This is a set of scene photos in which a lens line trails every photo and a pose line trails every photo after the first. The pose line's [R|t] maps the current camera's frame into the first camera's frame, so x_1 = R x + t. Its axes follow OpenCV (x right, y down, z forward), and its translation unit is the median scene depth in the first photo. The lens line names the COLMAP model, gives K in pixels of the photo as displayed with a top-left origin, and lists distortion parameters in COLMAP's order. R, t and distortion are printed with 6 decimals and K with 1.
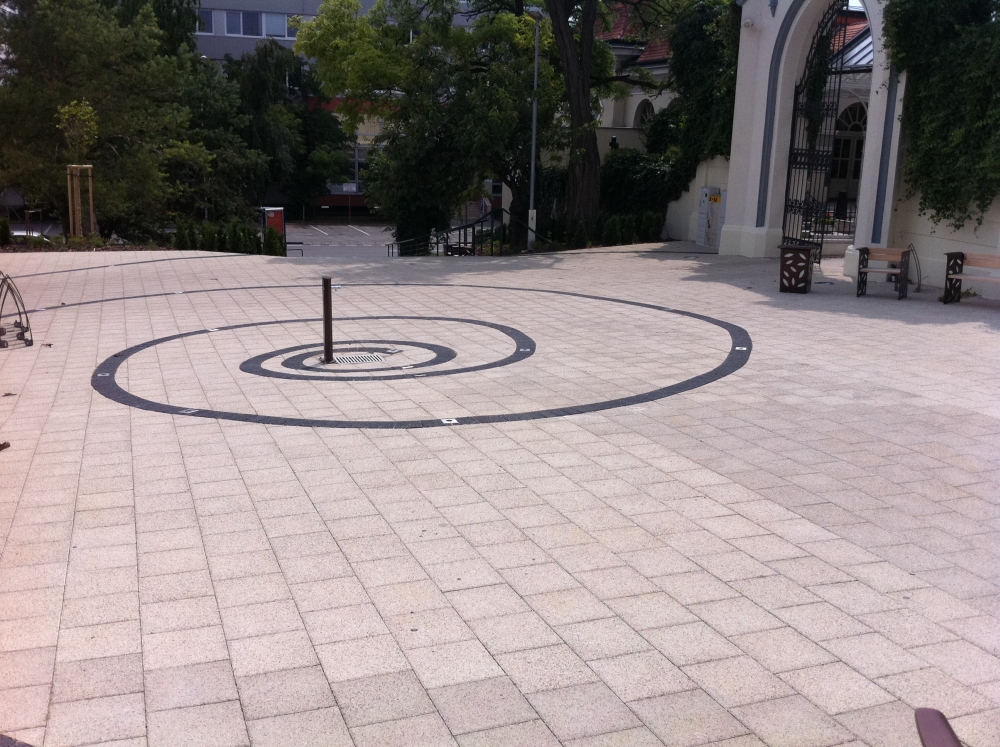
lens RADIAL K [[957.0, 0, 500.0], [0, 957.0, 373.5], [0, 0, 1]] dist [0.061140, -0.300743]
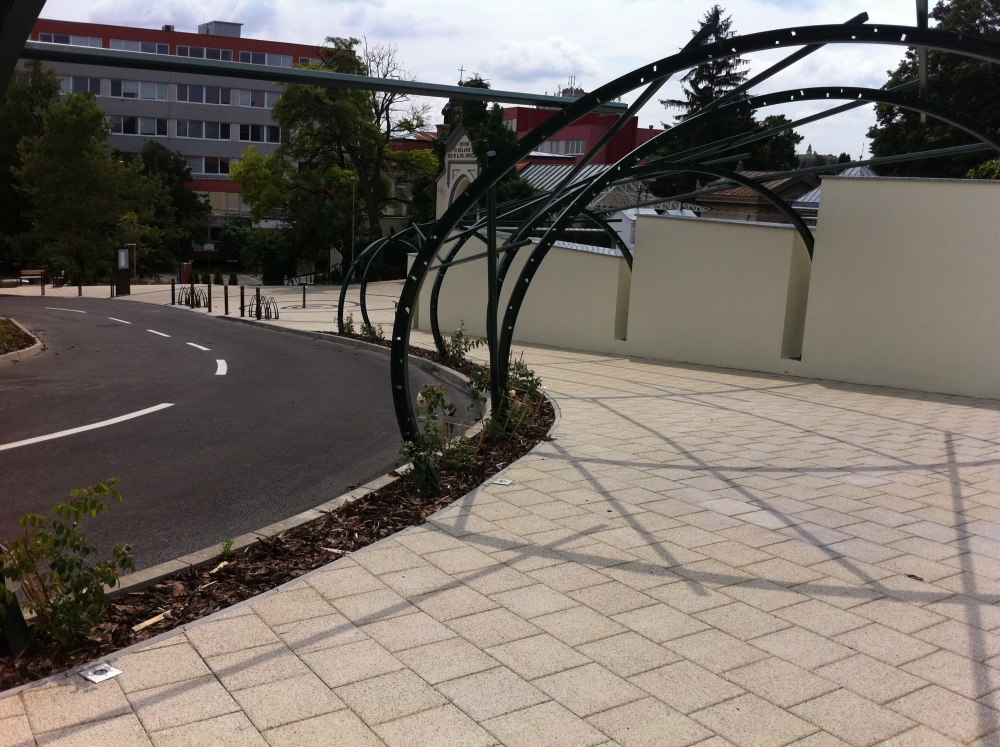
lens RADIAL K [[957.0, 0, 500.0], [0, 957.0, 373.5], [0, 0, 1]] dist [0.061140, -0.300743]
pose [[0.979229, -0.030218, 0.200493, -0.057332], [0.039820, 0.998236, -0.044033, 0.126336], [-0.198809, 0.051102, 0.978705, -0.803703]]
